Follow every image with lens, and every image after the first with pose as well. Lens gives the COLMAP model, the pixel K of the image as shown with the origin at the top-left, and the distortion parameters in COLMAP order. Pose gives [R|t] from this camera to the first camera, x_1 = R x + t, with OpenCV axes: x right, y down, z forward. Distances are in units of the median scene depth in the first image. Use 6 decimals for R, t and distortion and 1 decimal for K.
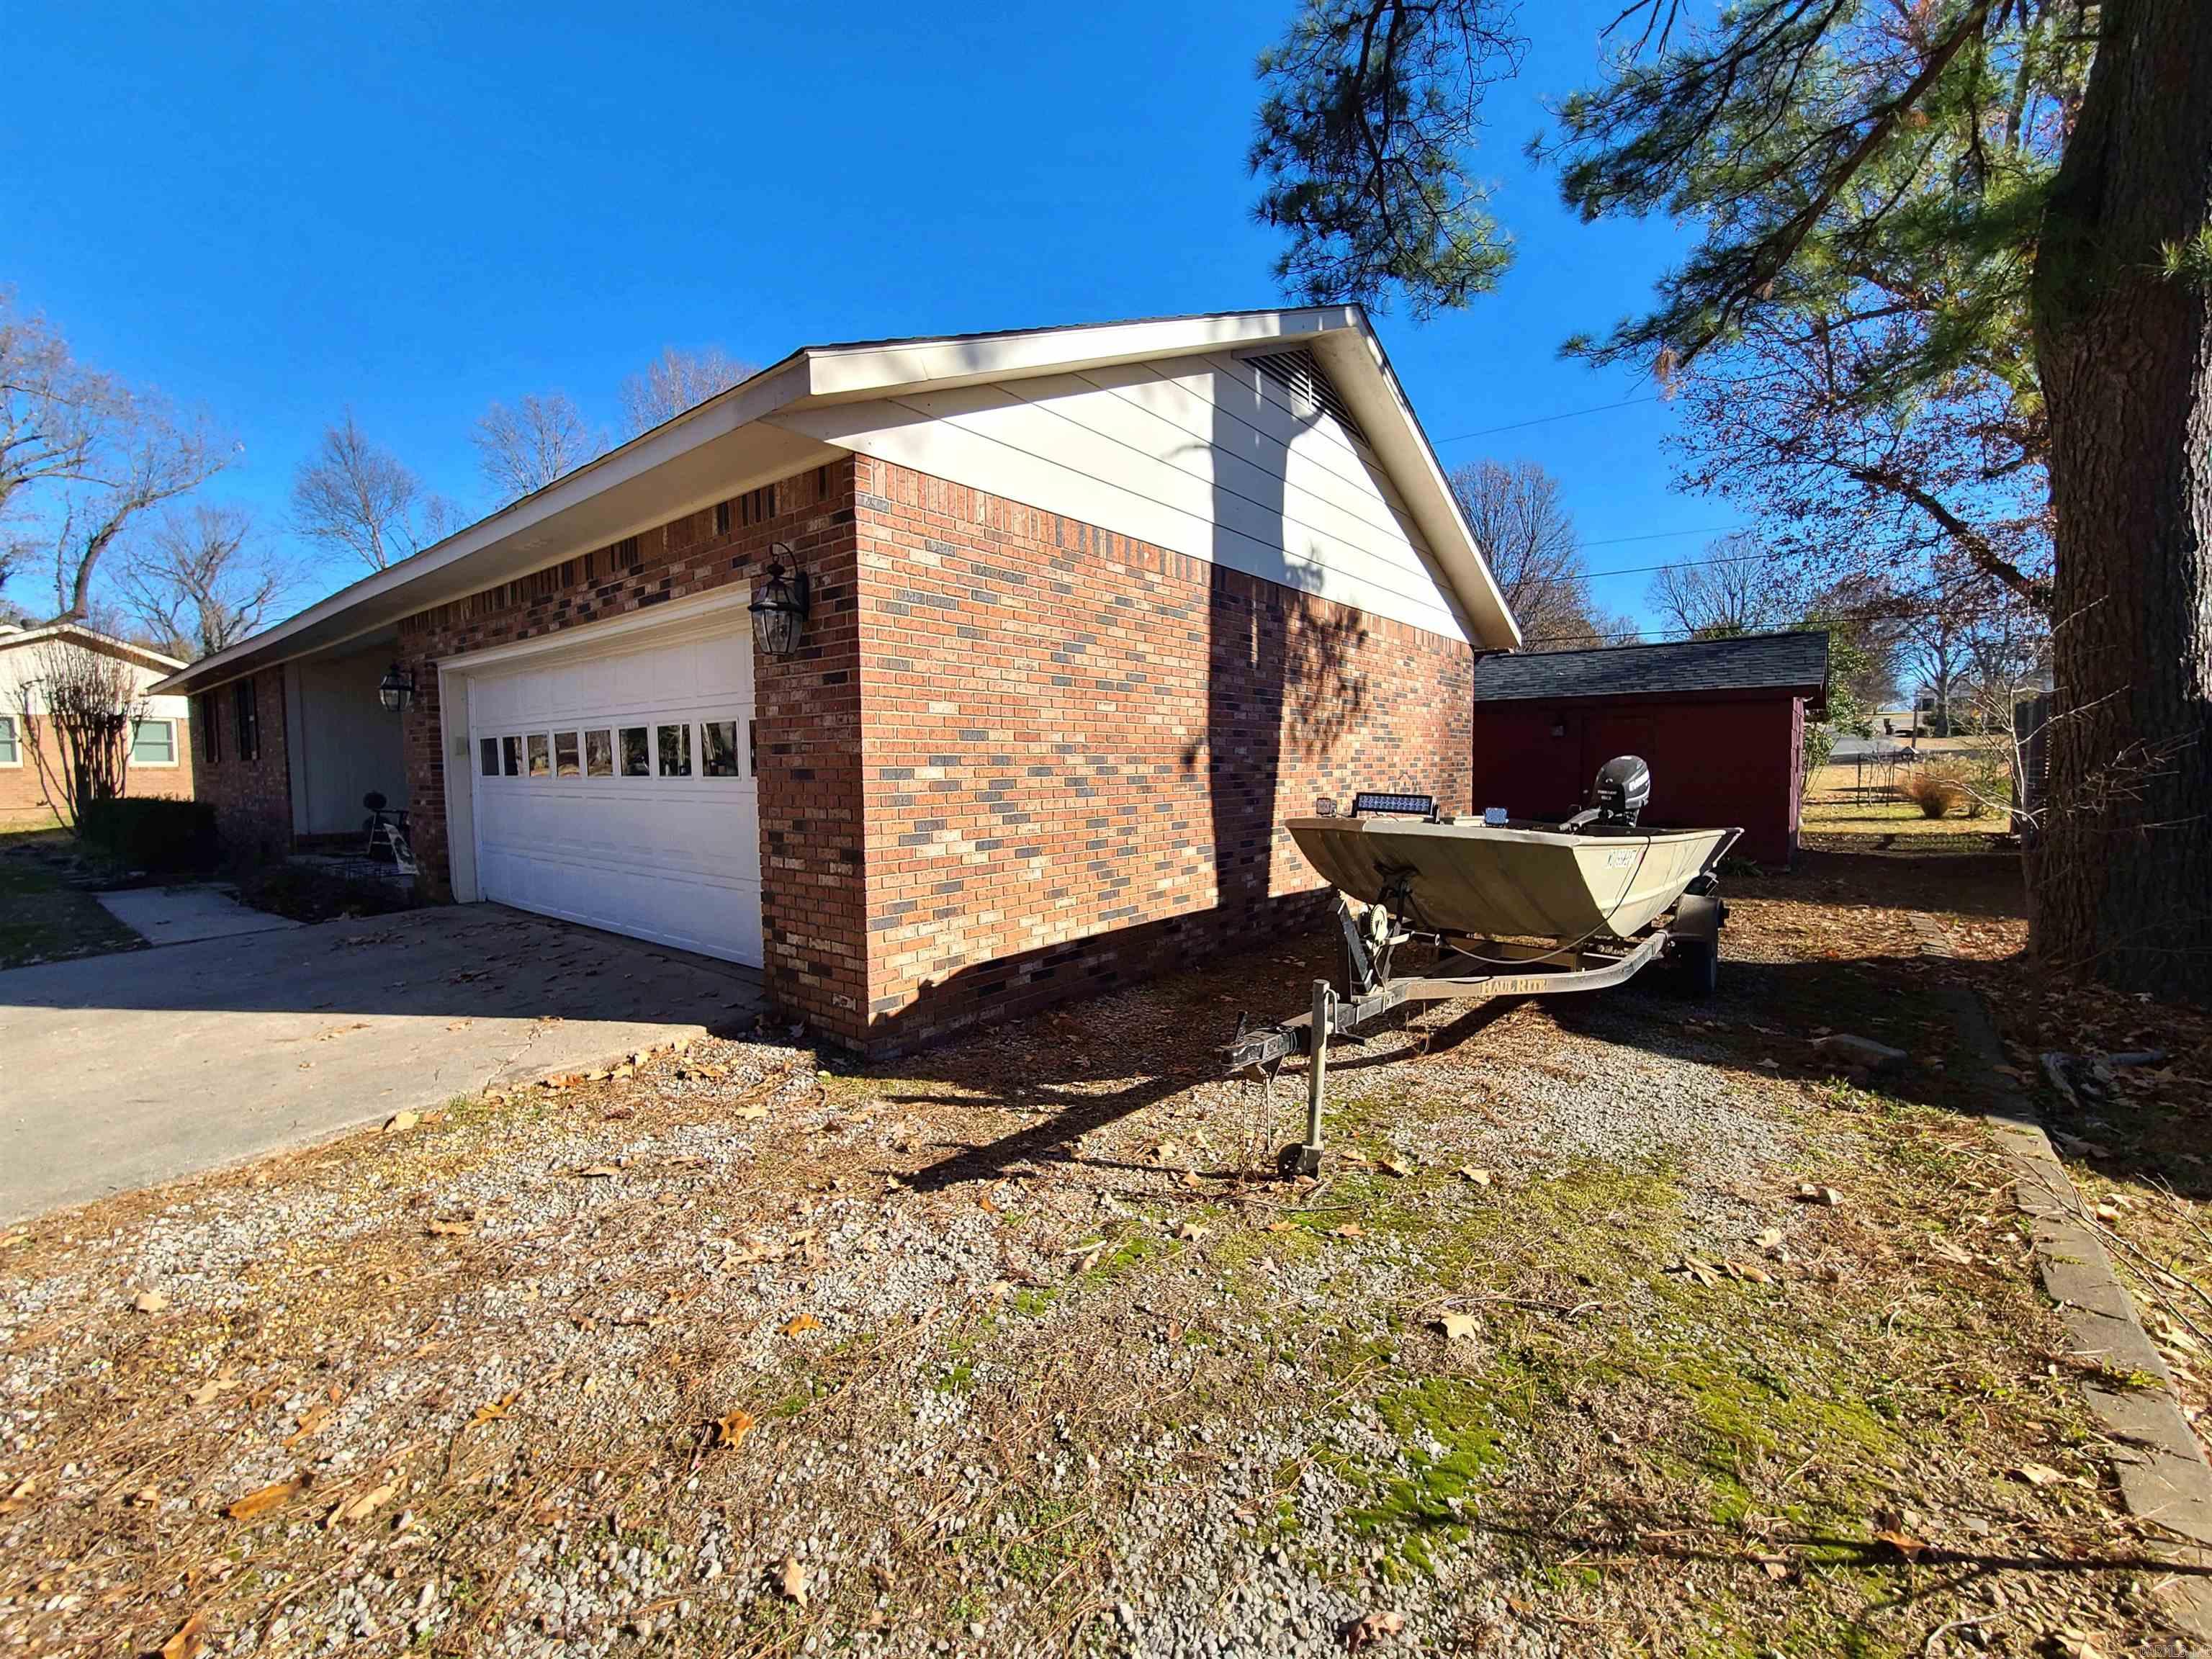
lens RADIAL K [[902.9, 0, 1127.4], [0, 902.9, 825.8], [0, 0, 1]] dist [-0.000217, -0.002046]
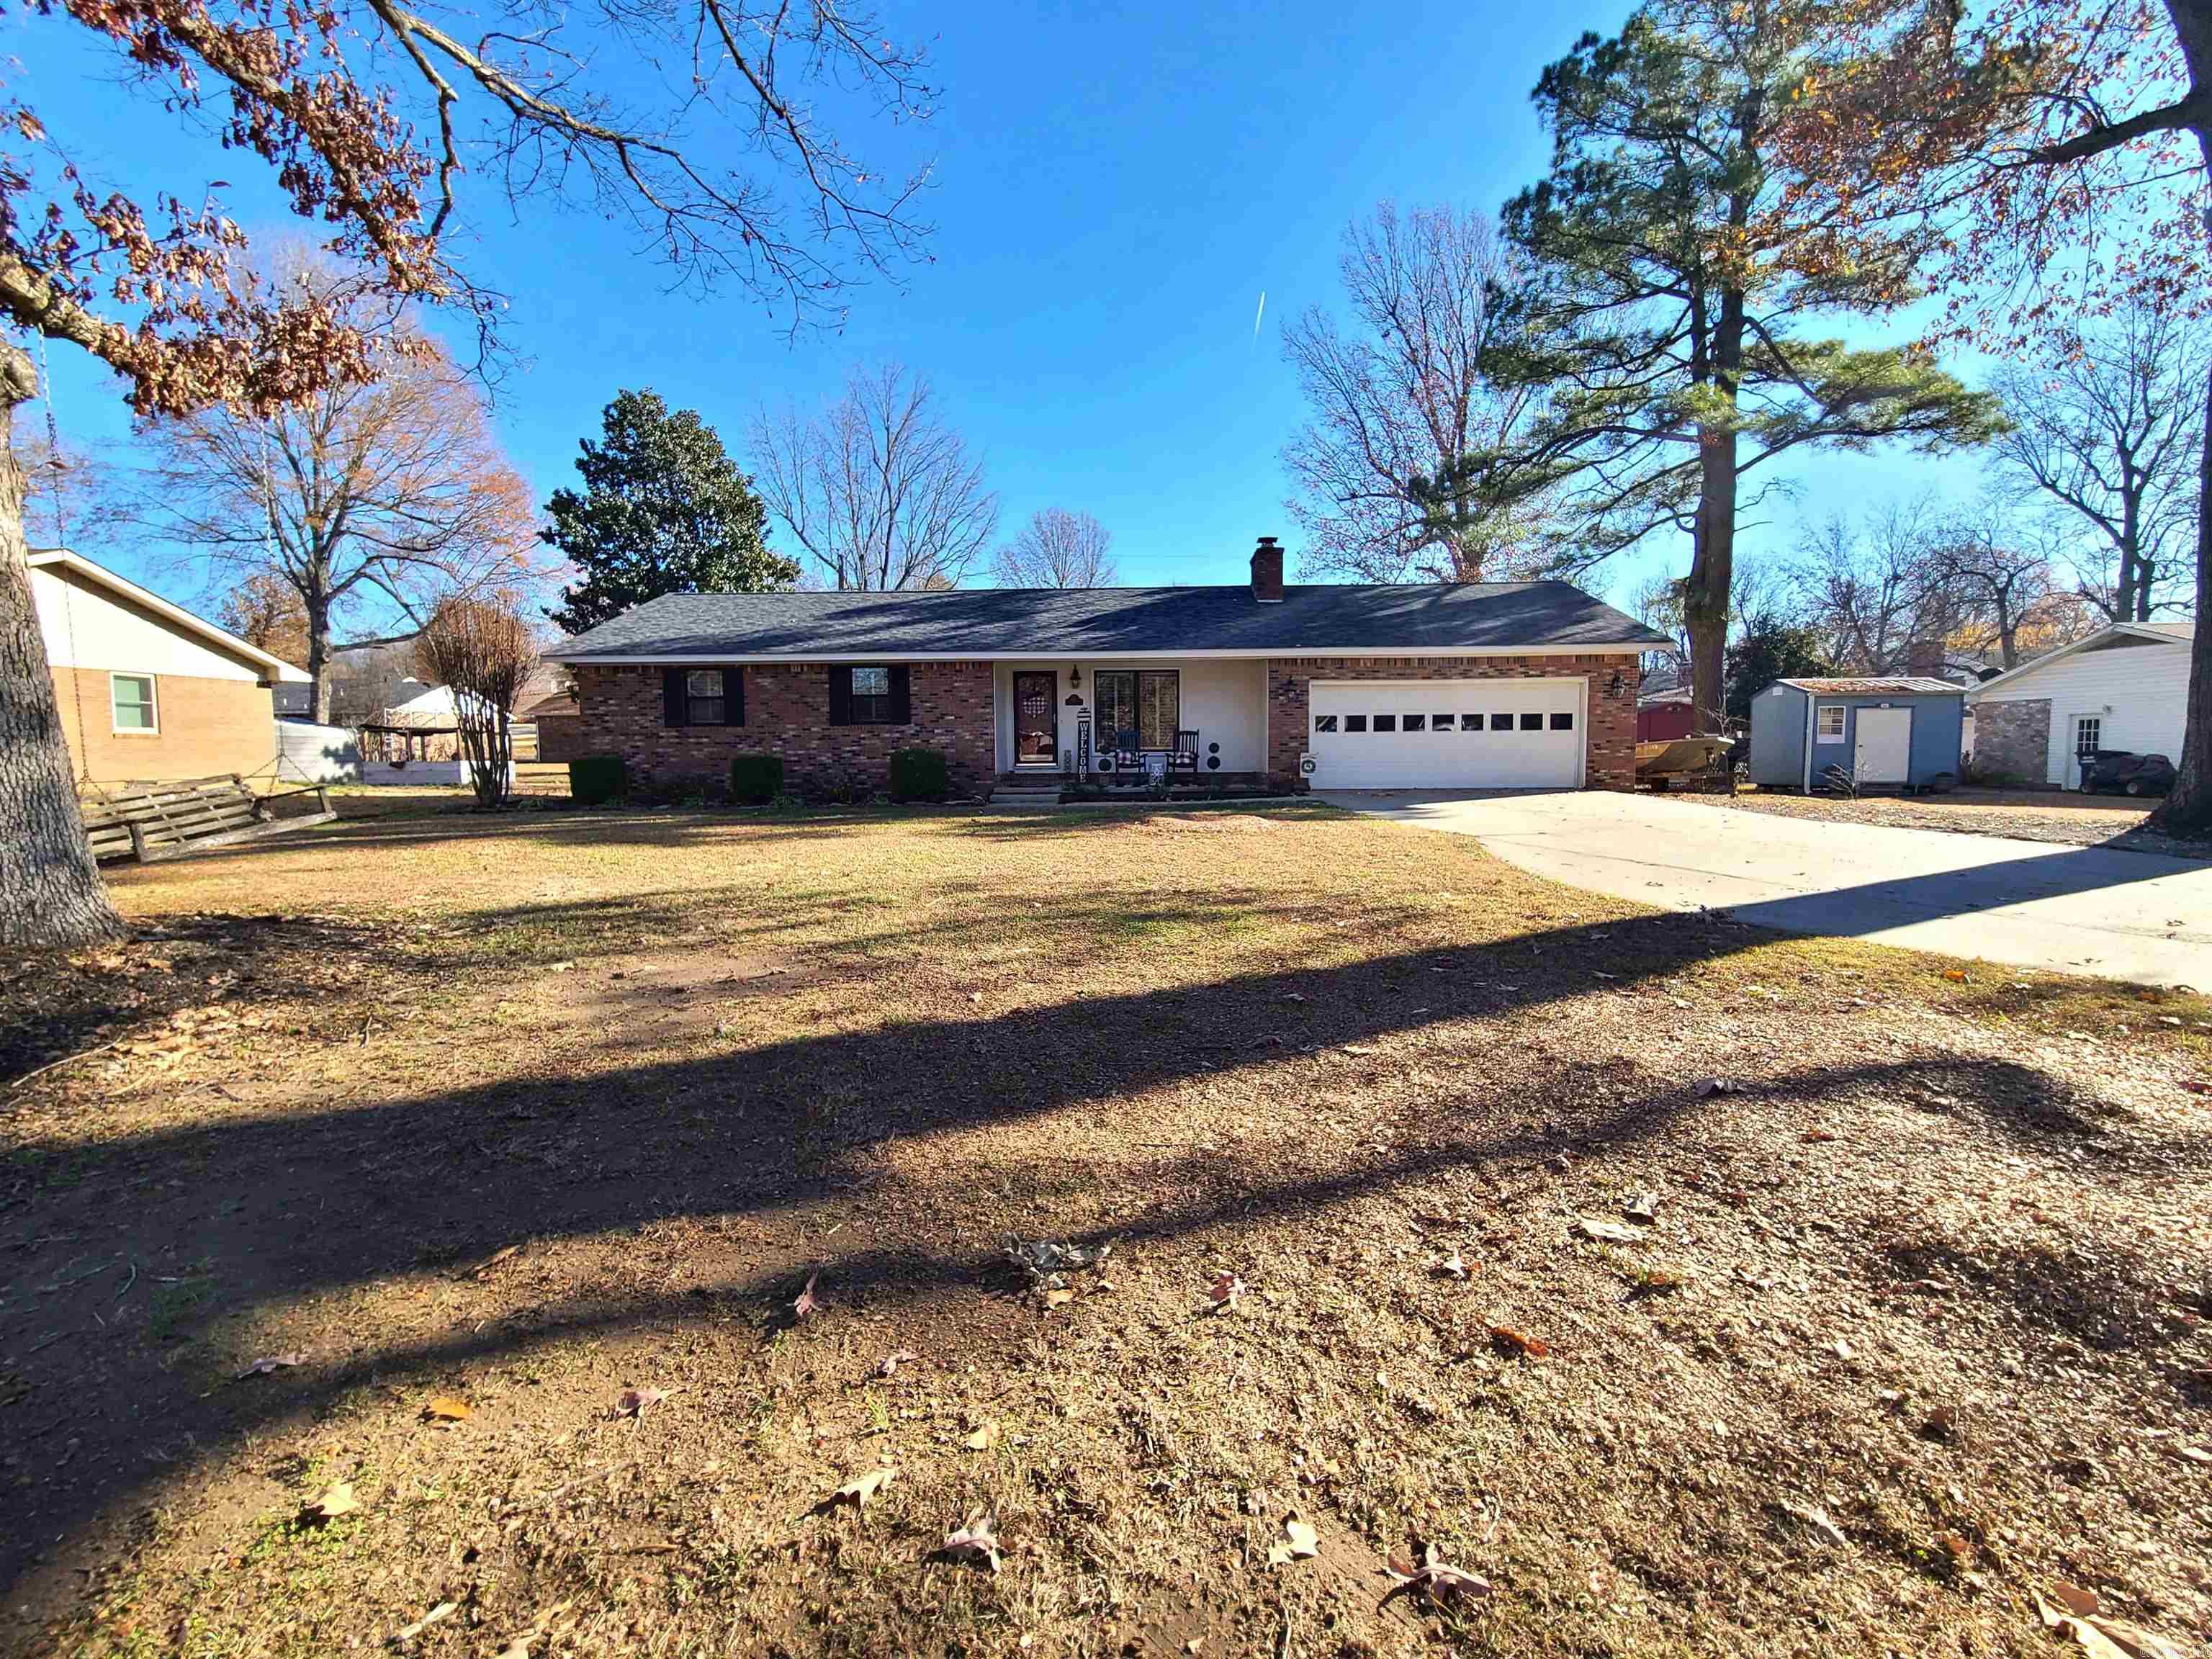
lens RADIAL K [[902.9, 0, 1127.4], [0, 902.9, 825.8], [0, 0, 1]] dist [-0.000217, -0.002046]
pose [[0.804212, -0.047447, 0.592445, -1.194683], [0.043167, 0.998839, 0.021396, 0.052306], [-0.592772, 0.008367, 0.805327, -0.250176]]
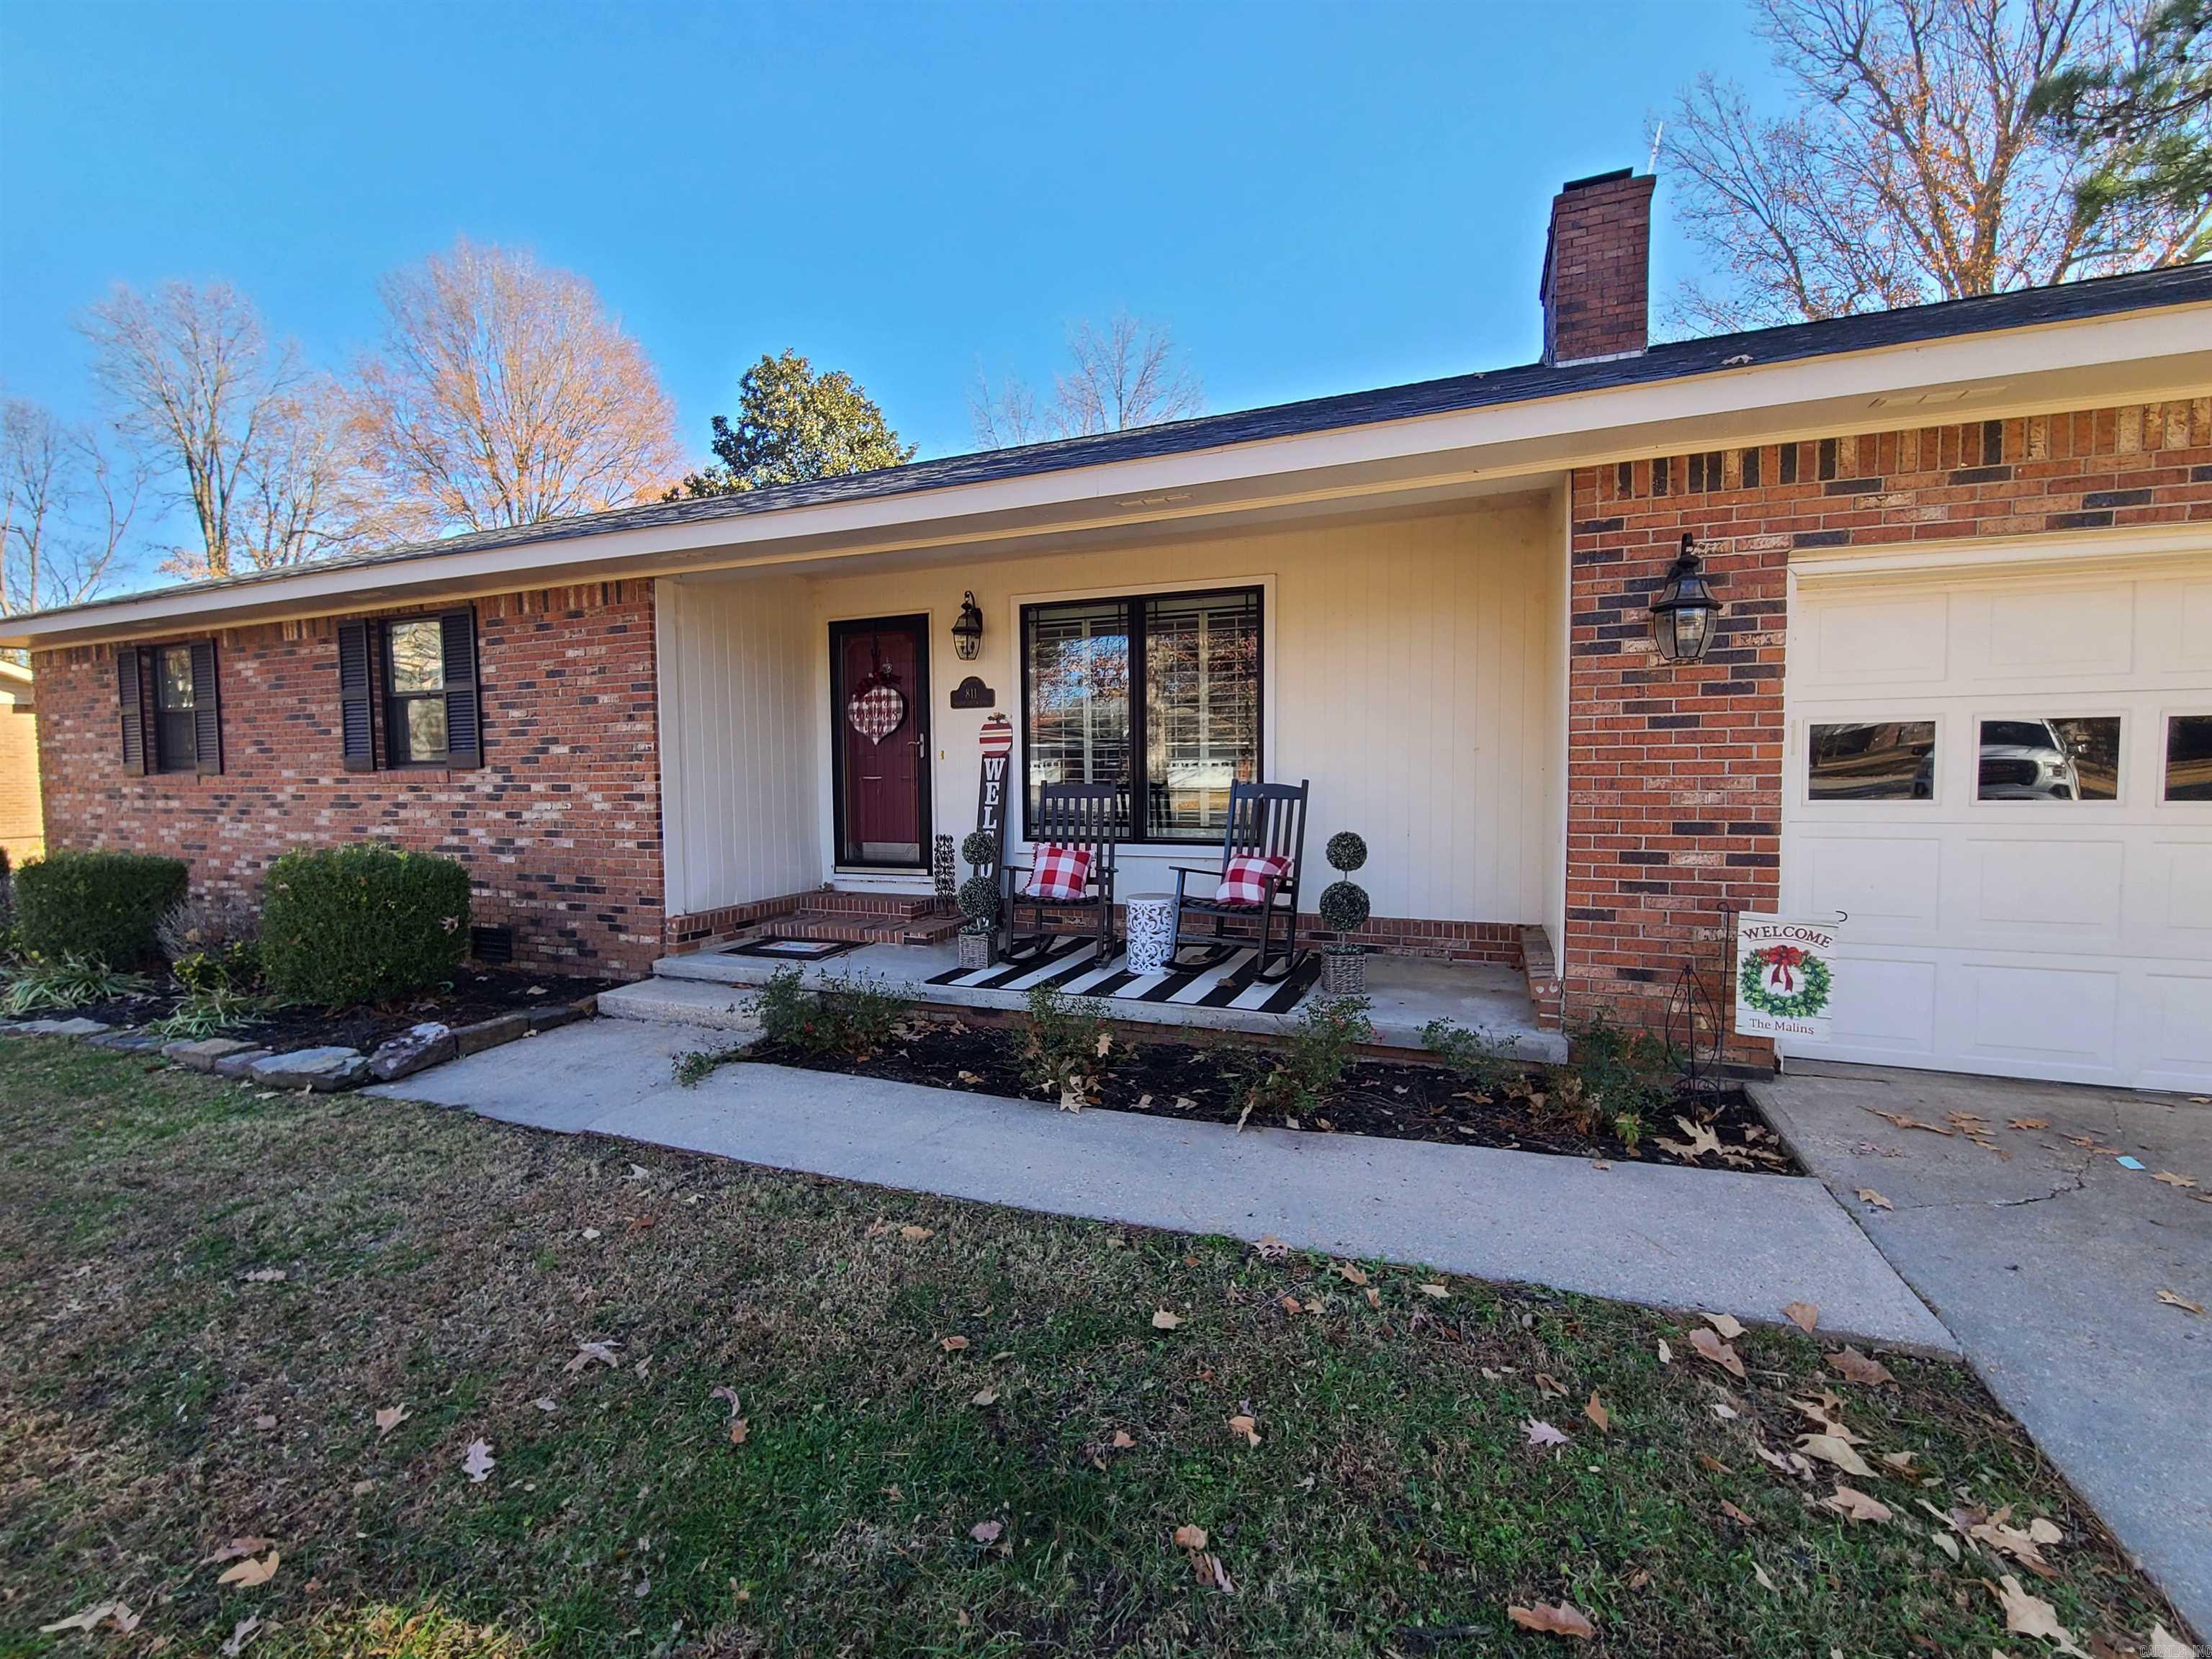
lens RADIAL K [[902.9, 0, 1127.4], [0, 902.9, 825.8], [0, 0, 1]] dist [-0.000217, -0.002046]
pose [[0.957327, -0.019805, 0.288326, -0.596575], [0.022950, 0.999708, -0.007531, -0.023526], [-0.288093, 0.013826, 0.957503, 0.321063]]
